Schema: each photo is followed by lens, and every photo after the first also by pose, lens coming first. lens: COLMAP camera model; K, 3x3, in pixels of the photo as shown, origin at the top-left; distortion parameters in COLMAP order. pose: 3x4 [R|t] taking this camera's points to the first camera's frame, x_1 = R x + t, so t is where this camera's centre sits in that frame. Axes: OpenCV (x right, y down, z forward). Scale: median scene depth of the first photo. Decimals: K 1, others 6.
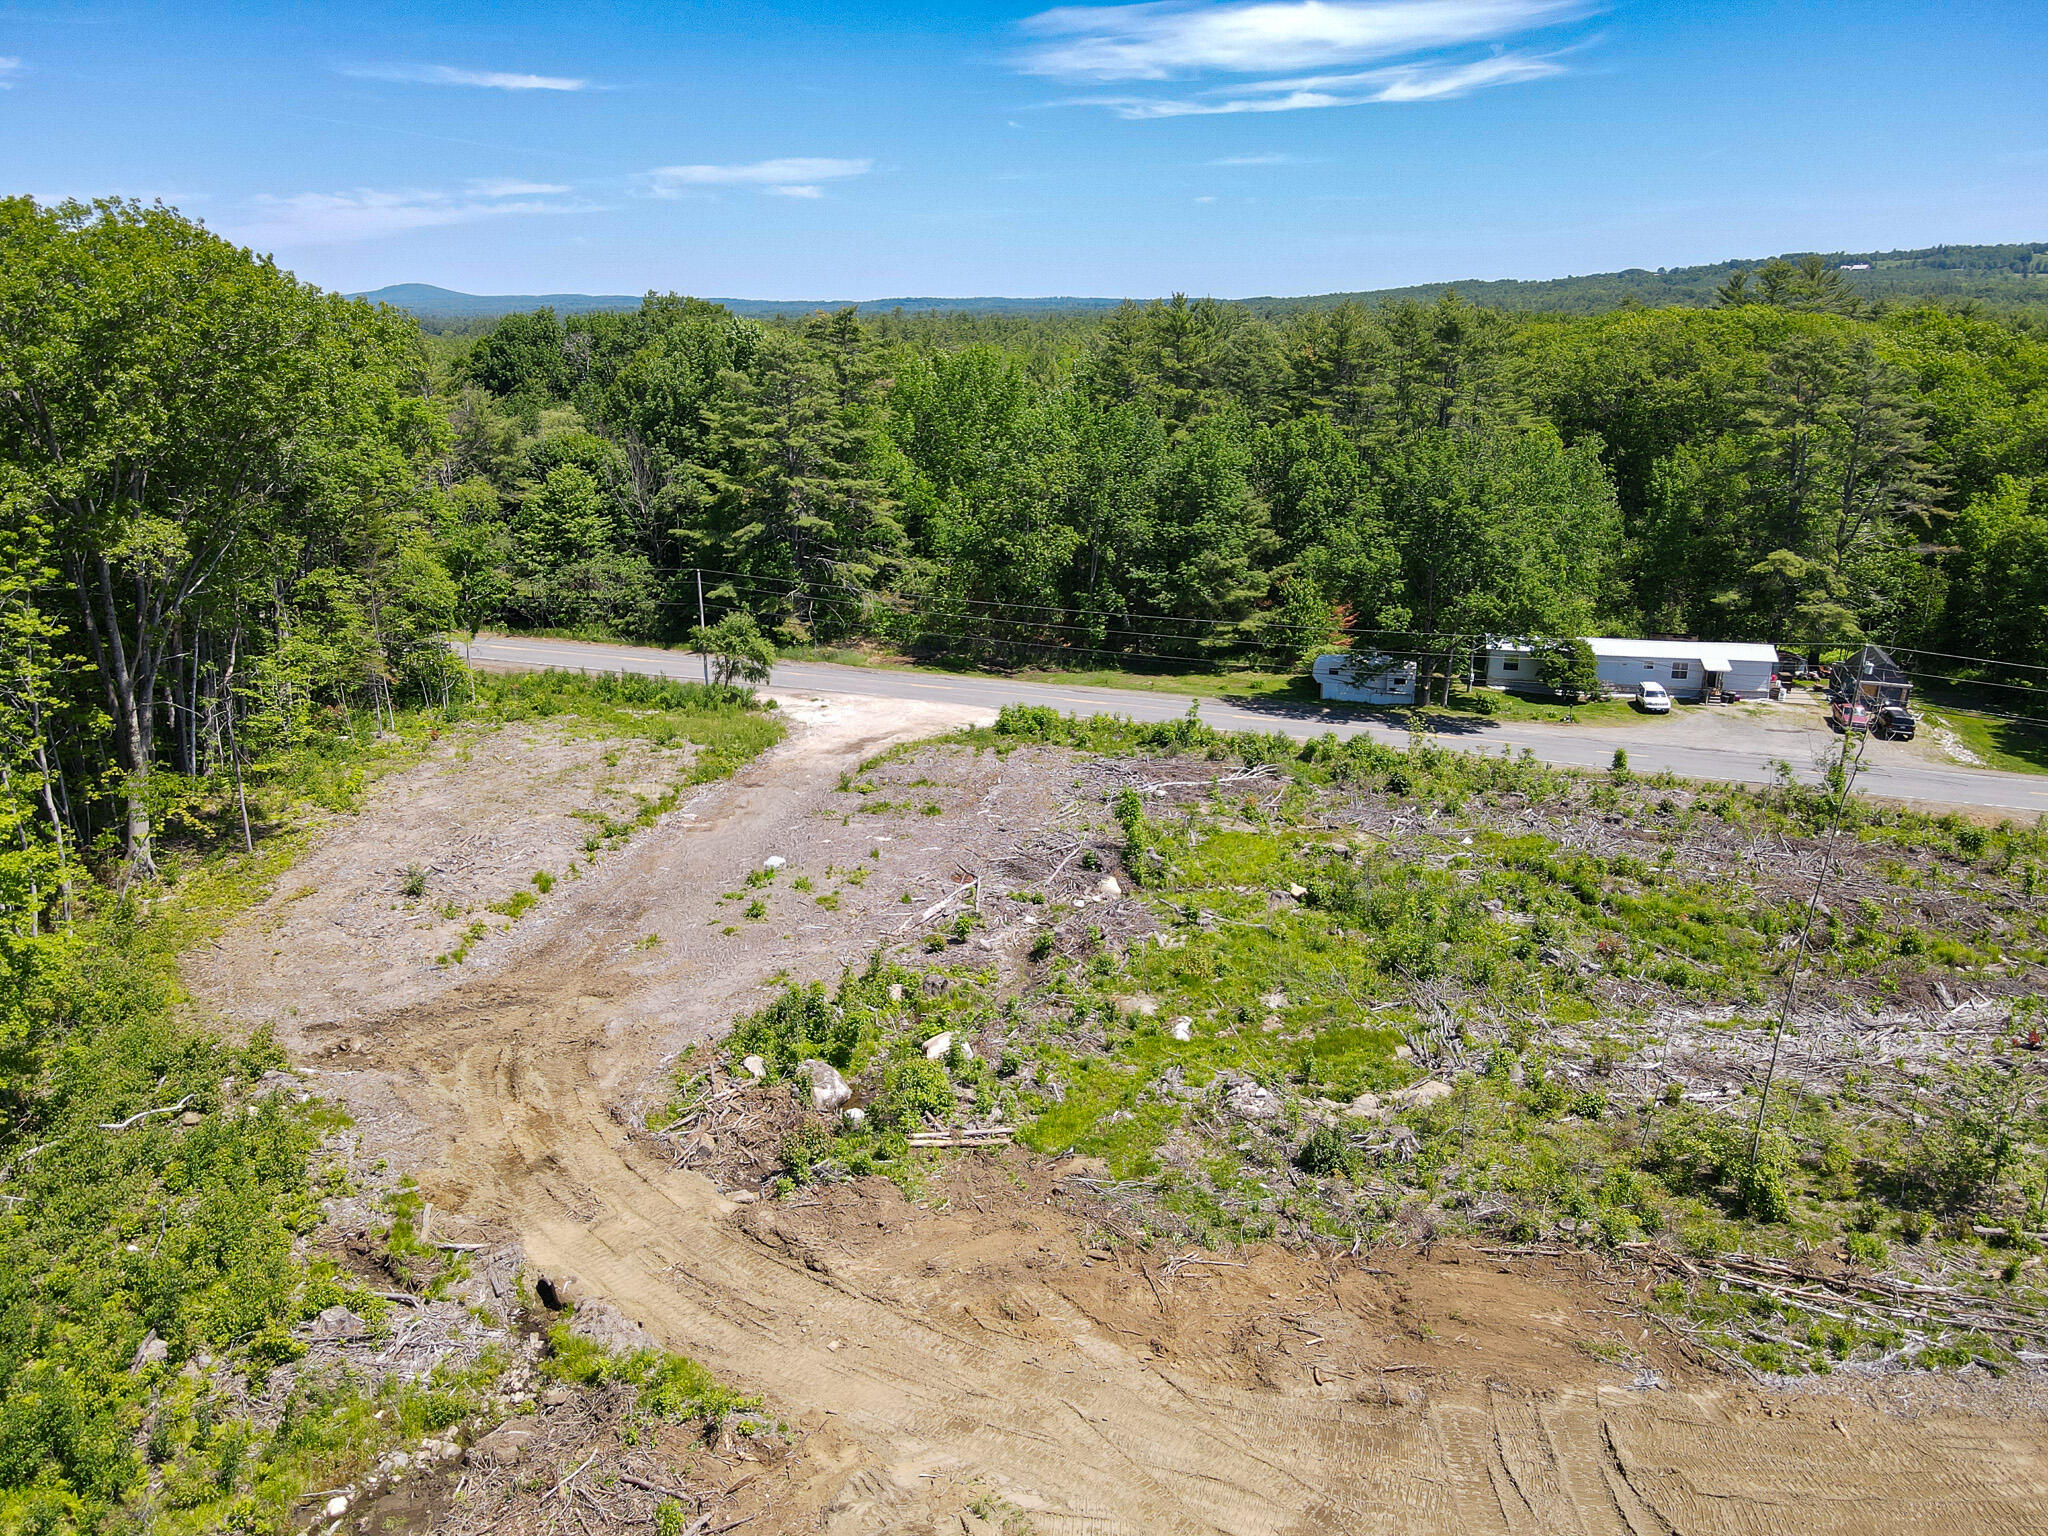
lens RADIAL K [[1501.3, 0, 1026.3], [0, 1501.3, 760.8], [0, 0, 1]] dist [-0.016264, 0.040082]
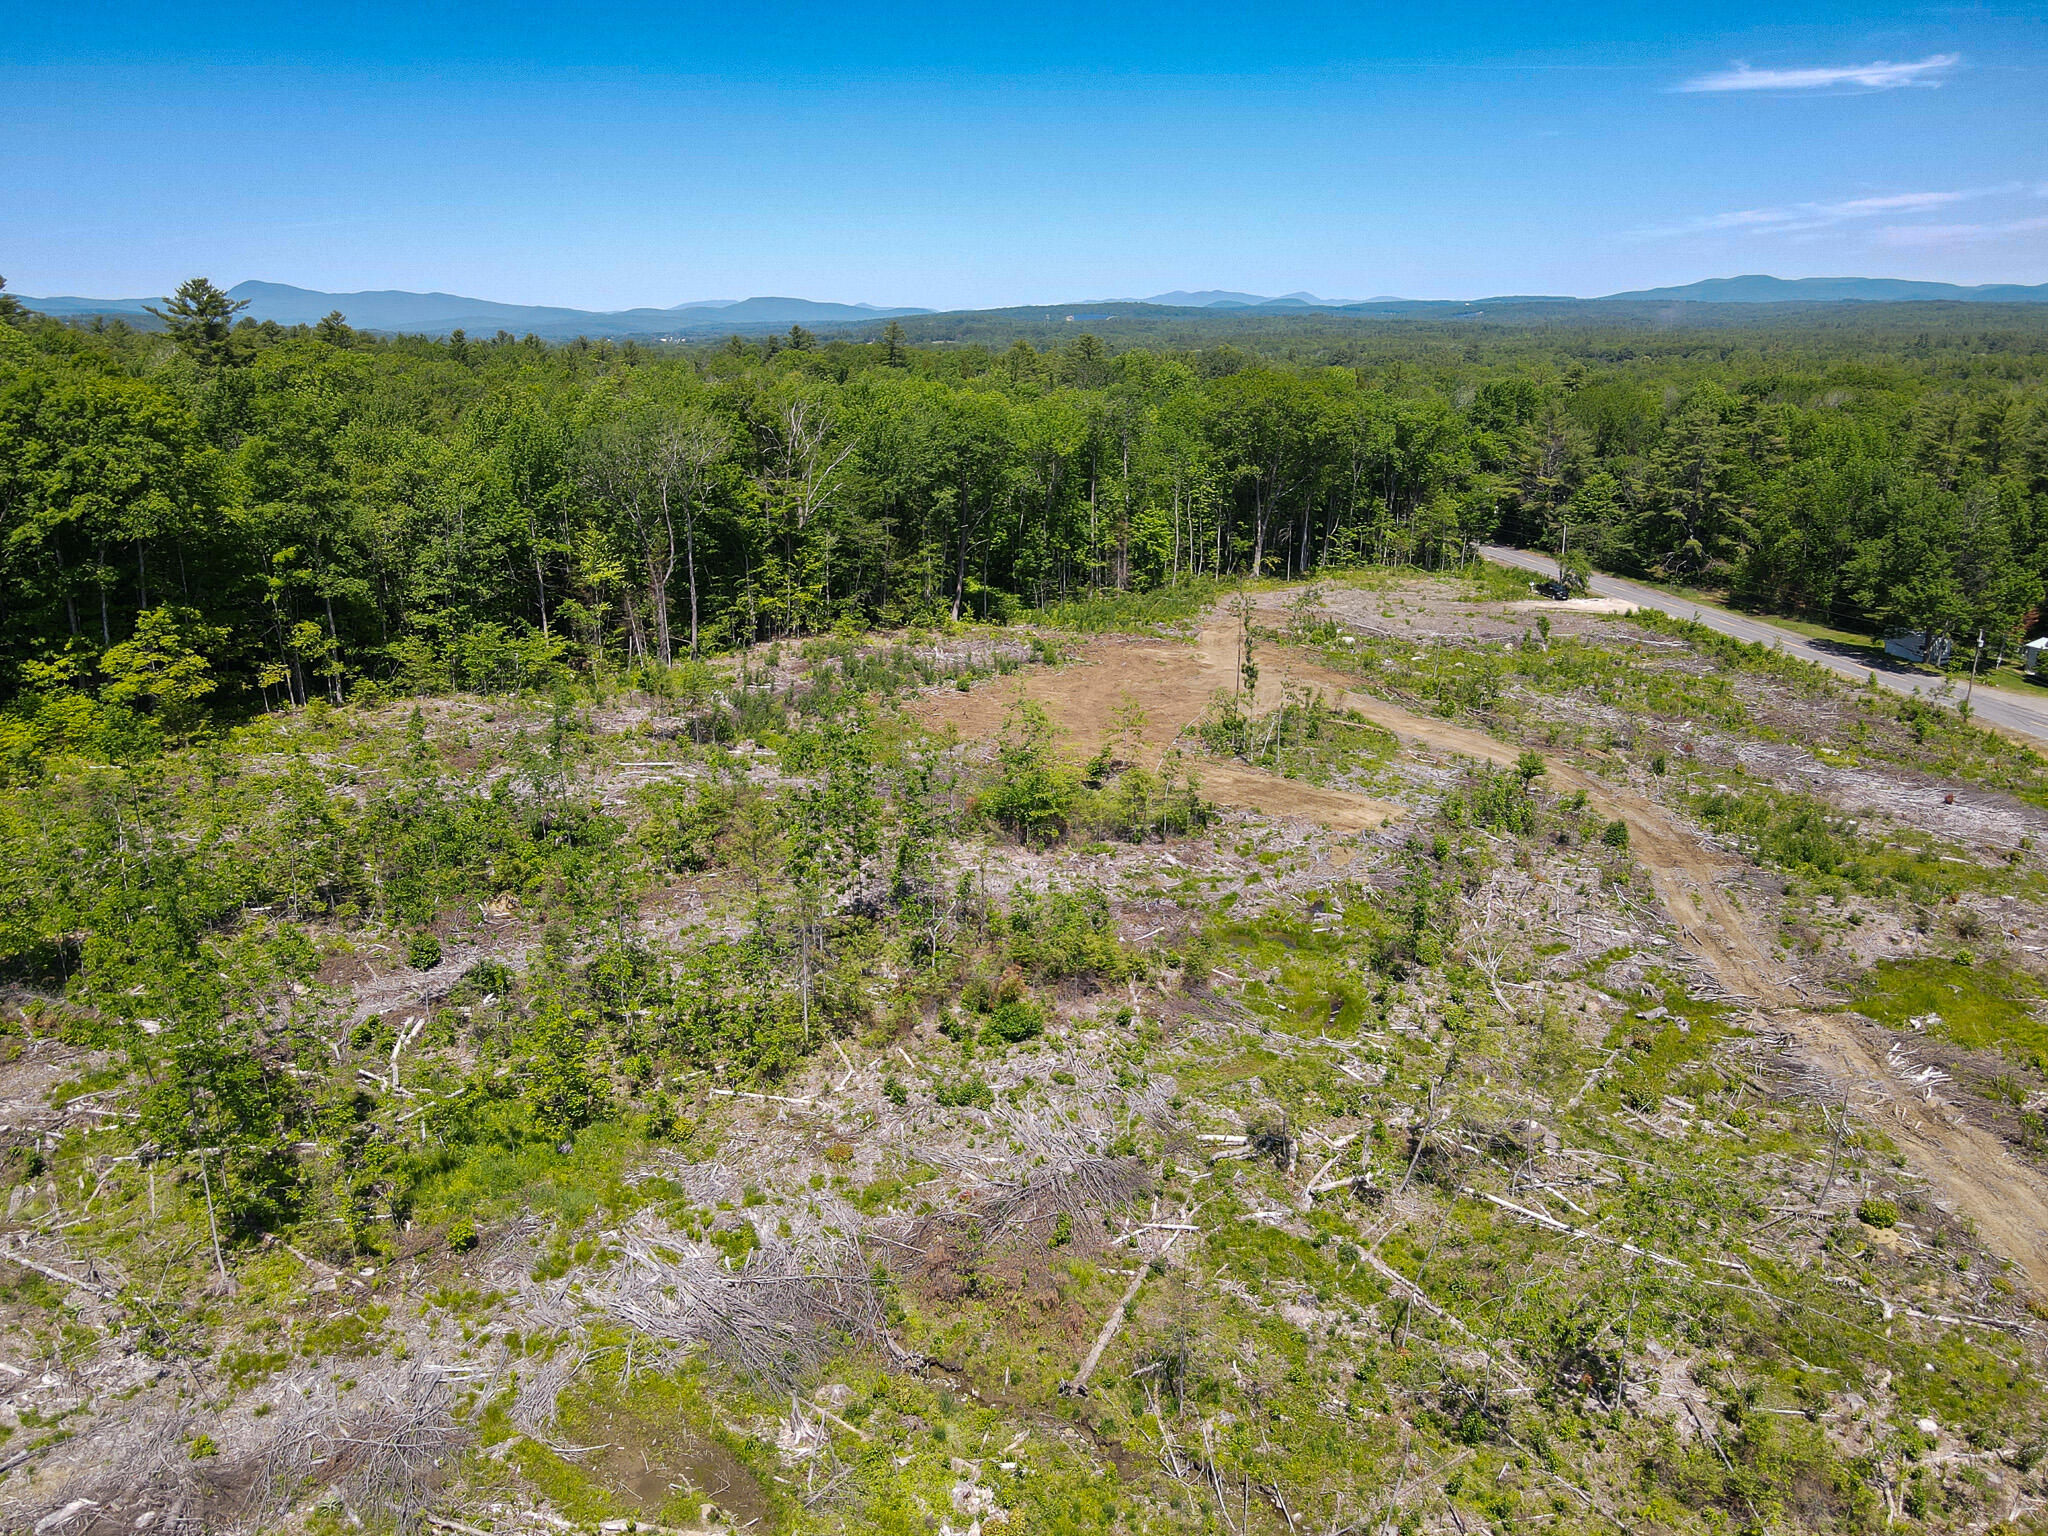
lens RADIAL K [[1505.2, 0, 1014.4], [0, 1505.2, 772.5], [0, 0, 1]] dist [-0.023659, 0.041314]
pose [[0.484239, 0.250375, -0.838346, 1.047312], [-0.243293, 0.958923, 0.145857, 0.068771], [0.840429, 0.133334, 0.525263, -0.567342]]
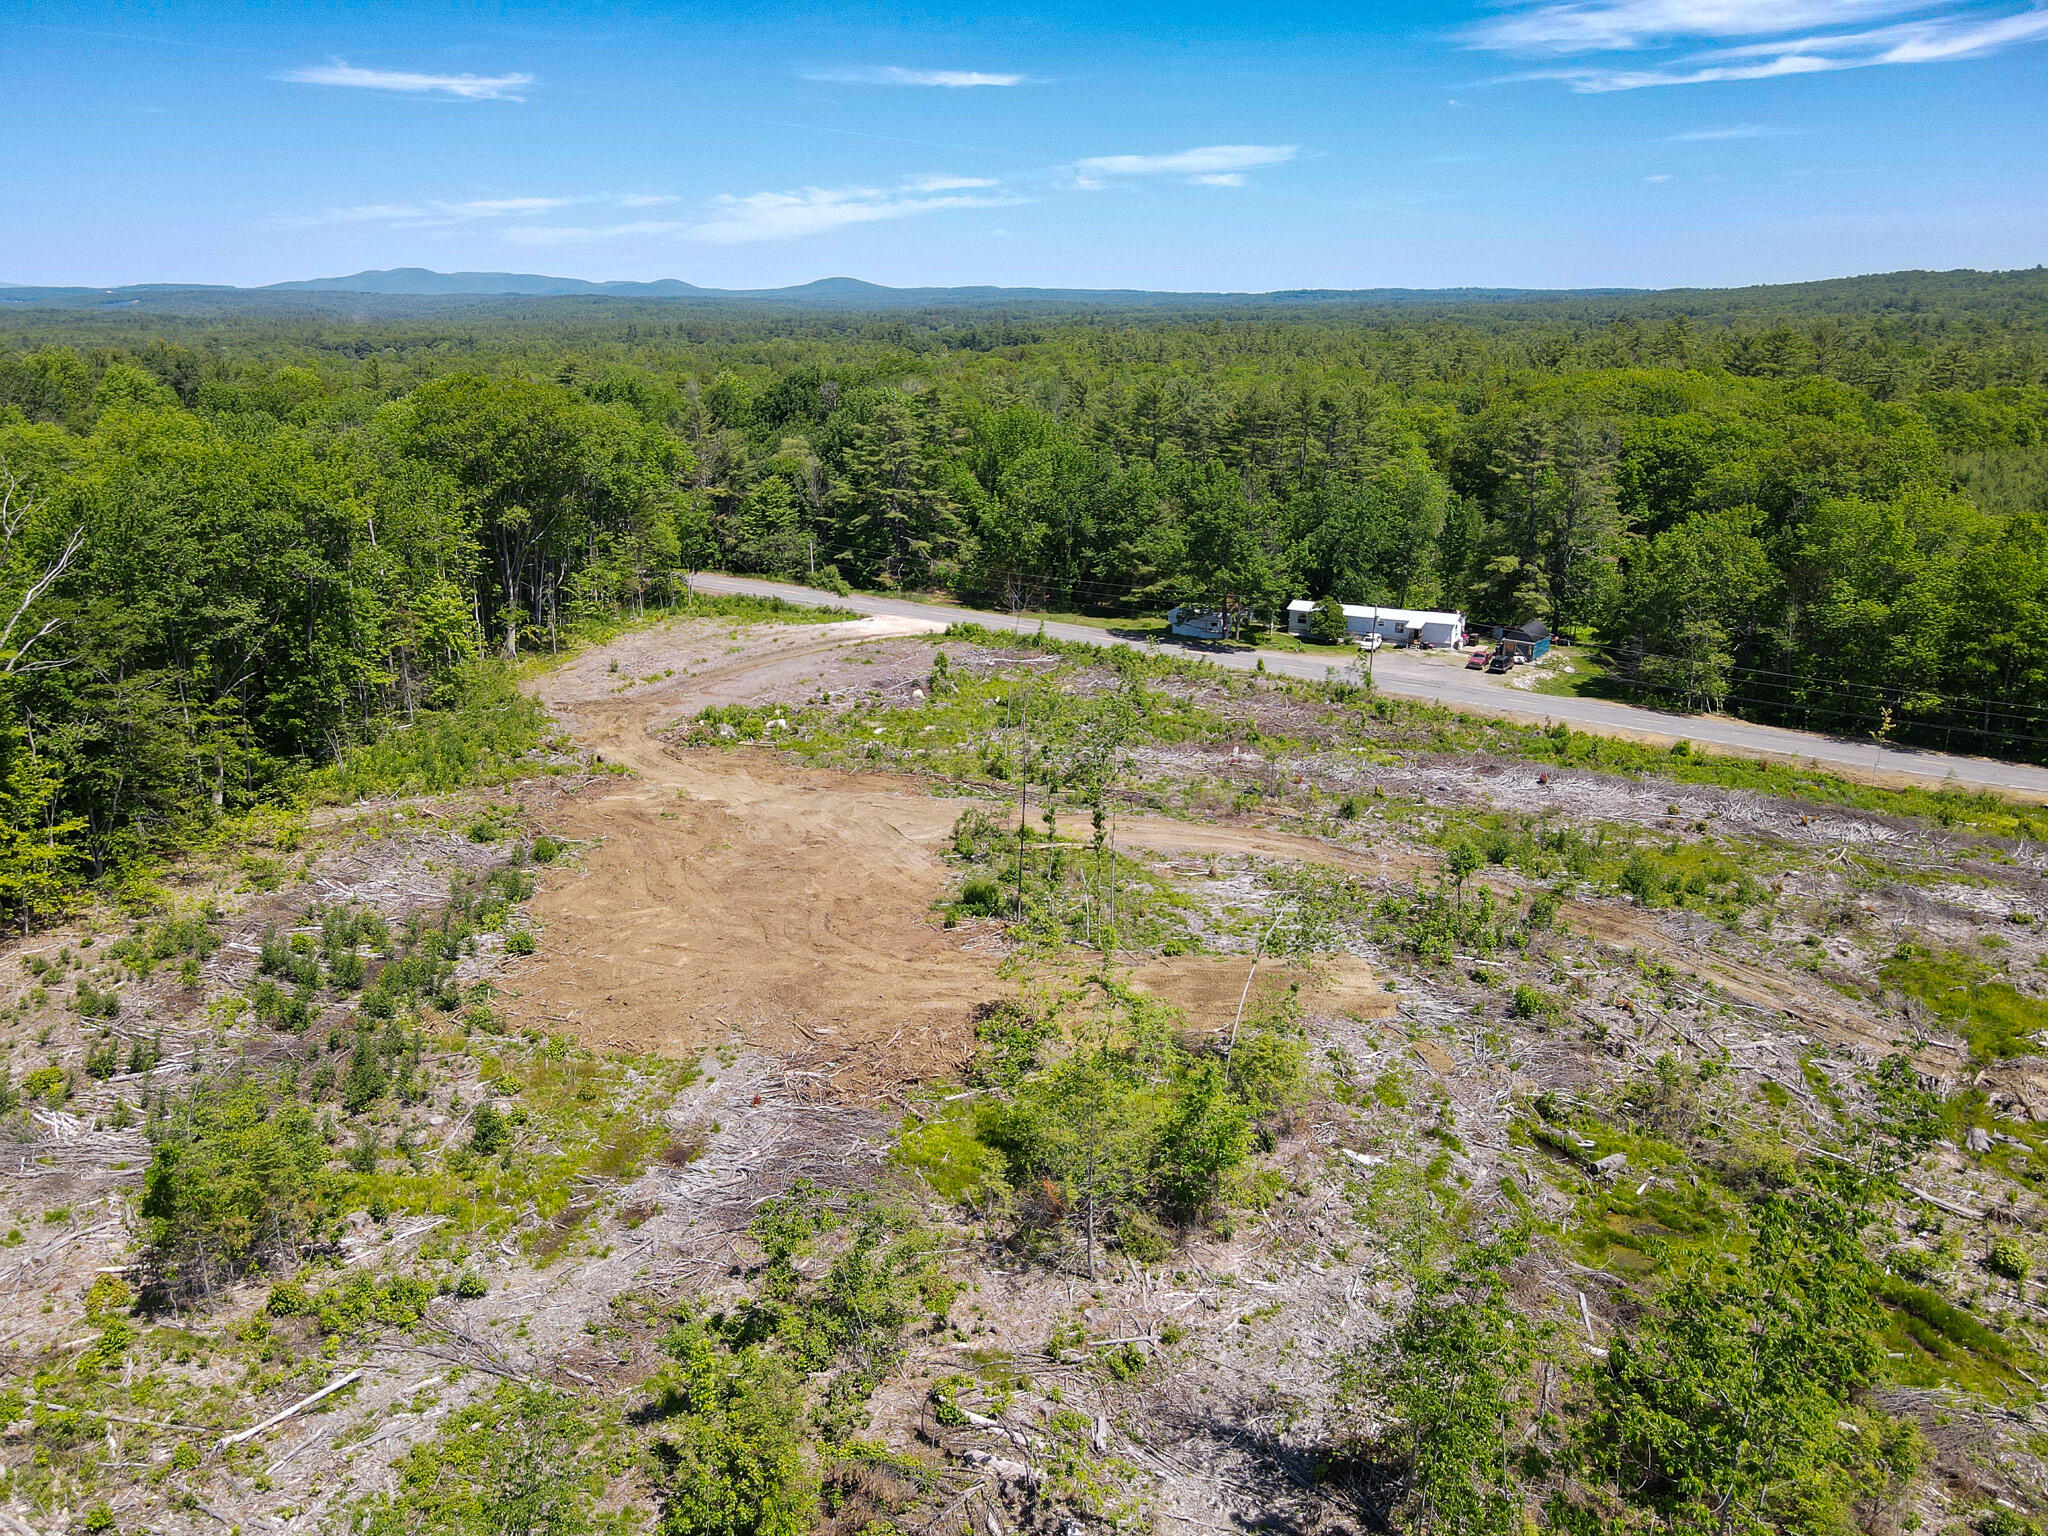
lens RADIAL K [[1496.2, 0, 1021.1], [0, 1496.2, 774.3], [0, 0, 1]] dist [-0.042426, -0.004059]
pose [[0.966976, 0.074805, -0.243642, 0.413784], [-0.071084, 0.997181, 0.024040, 0.078146], [0.244754, -0.005927, 0.969567, -0.577582]]
